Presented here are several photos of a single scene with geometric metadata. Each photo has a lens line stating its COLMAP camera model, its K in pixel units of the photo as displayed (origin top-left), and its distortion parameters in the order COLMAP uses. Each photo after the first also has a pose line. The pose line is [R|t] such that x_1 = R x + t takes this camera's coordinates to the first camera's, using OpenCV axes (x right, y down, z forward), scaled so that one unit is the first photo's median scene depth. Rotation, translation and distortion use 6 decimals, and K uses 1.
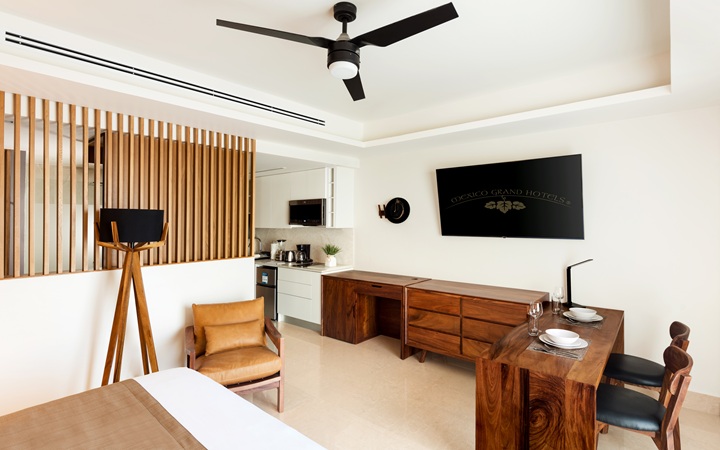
lens RADIAL K [[391.0, 0, 360.0], [0, 391.0, 213.6], [0, 0, 1]] dist [0.000030, -0.000050]
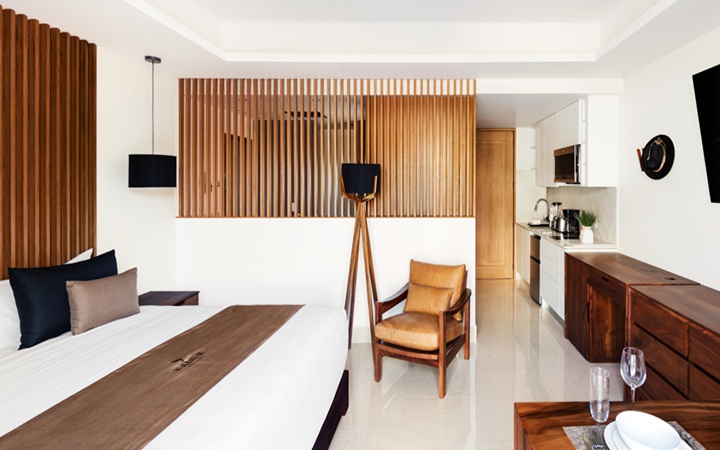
lens RADIAL K [[457.6, 0, 361.8], [0, 457.6, 183.2], [0, 0, 1]] dist [-0.001449, -0.000958]
pose [[0.511484, 0.011835, -0.859212, 0.458105], [0.002013, 0.999886, 0.014971, 0.019910], [0.859291, -0.009387, 0.511401, 0.281342]]
